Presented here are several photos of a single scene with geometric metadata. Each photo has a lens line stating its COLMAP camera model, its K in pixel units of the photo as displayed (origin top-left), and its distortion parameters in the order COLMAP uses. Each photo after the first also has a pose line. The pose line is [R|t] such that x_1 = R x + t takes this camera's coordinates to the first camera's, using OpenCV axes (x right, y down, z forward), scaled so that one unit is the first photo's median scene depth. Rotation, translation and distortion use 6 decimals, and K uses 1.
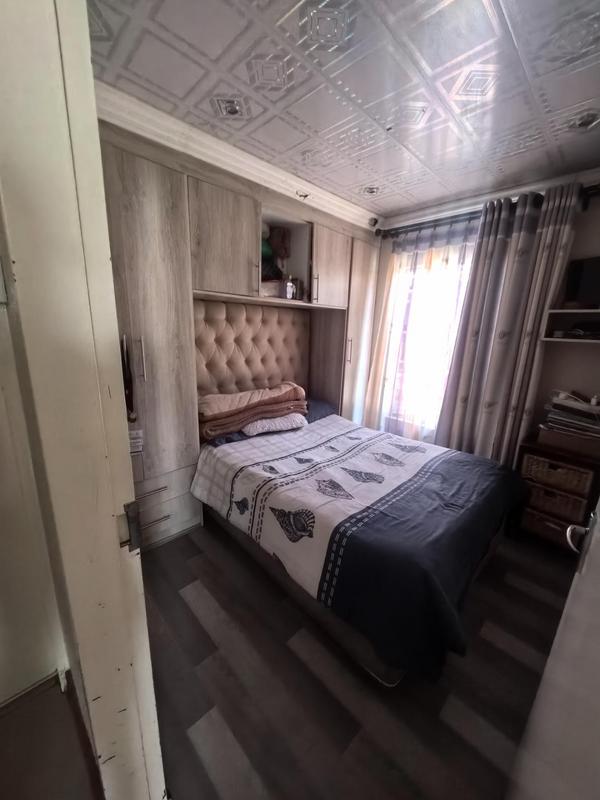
lens RADIAL K [[305.0, 0, 300.4], [0, 305.0, 403.3], [0, 0, 1]] dist [0.011264, -0.009042]
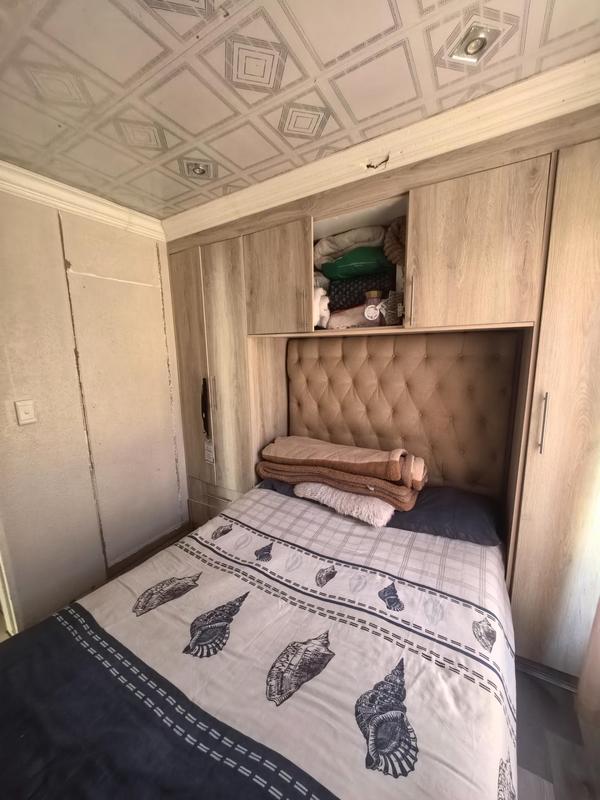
lens RADIAL K [[305.0, 0, 300.4], [0, 305.0, 403.3], [0, 0, 1]] dist [0.011264, -0.009042]
pose [[0.252436, 0.135646, -0.958059, 0.613887], [-0.203296, 0.975460, 0.084544, -0.215235], [0.946016, 0.173428, 0.273817, 0.742169]]
